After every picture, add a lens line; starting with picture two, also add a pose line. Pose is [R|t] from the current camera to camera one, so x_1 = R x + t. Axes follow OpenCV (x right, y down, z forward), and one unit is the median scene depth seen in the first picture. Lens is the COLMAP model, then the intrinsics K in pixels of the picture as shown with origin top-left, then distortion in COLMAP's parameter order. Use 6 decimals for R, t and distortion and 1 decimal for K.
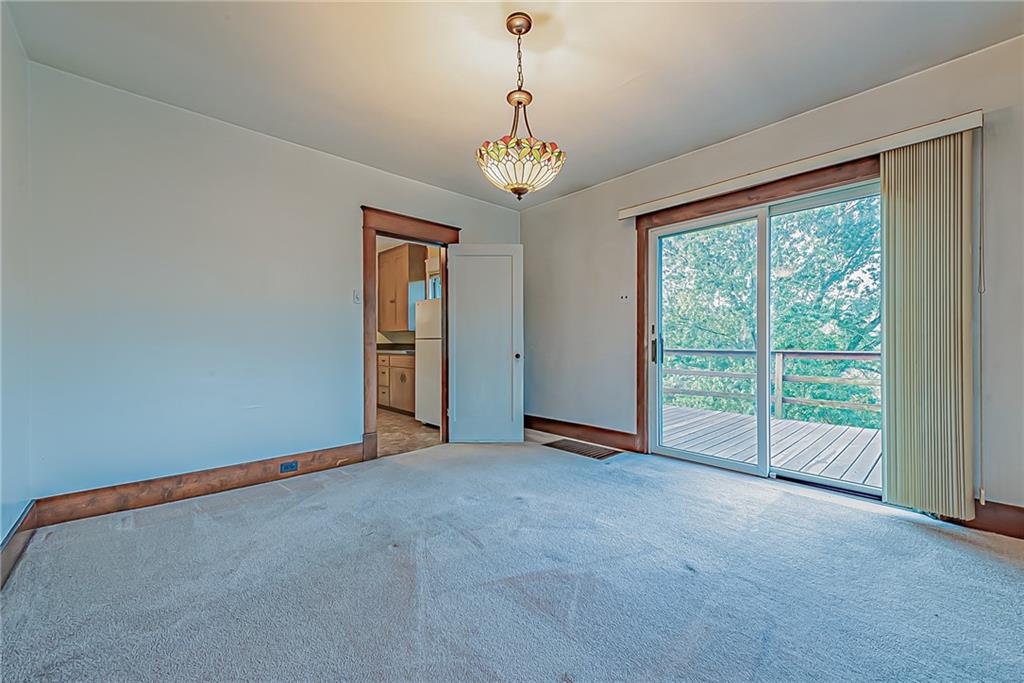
lens RADIAL K [[407.1, 0, 545.9], [0, 407.1, 337.2], [0, 0, 1]] dist [0.015998, -0.001887]
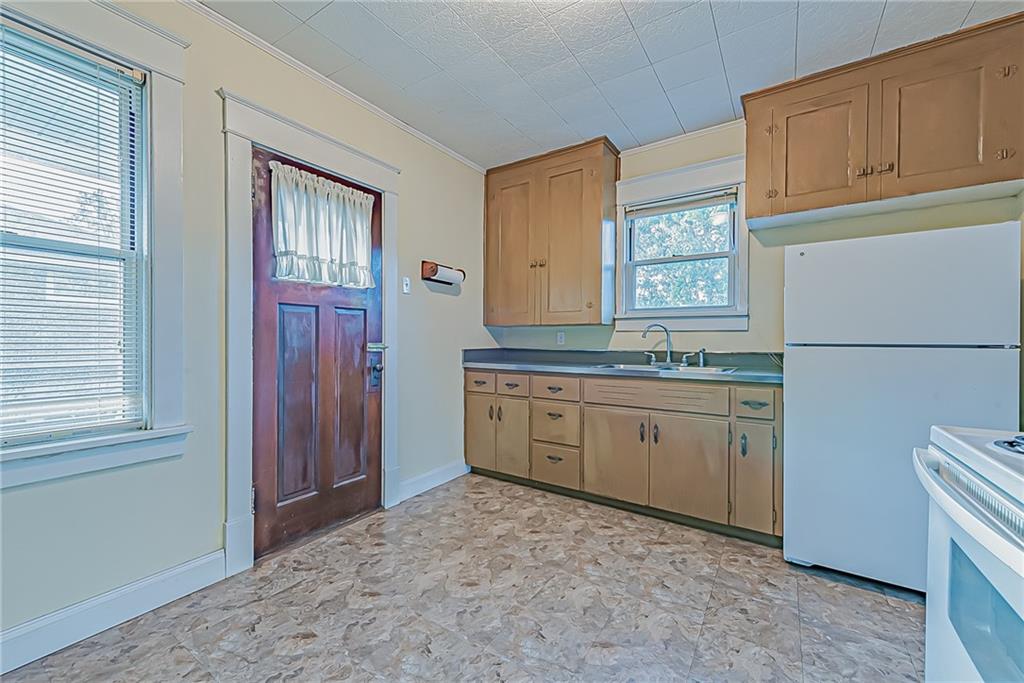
lens RADIAL K [[407.1, 0, 500.2], [0, 407.1, 342.3], [0, 0, 1]] dist [0.015998, -0.001887]
pose [[0.984082, 0.009947, 0.177437, -0.533487], [-0.012163, 0.999861, 0.011404, 0.001238], [-0.177299, -0.013380, 0.984066, 0.552689]]
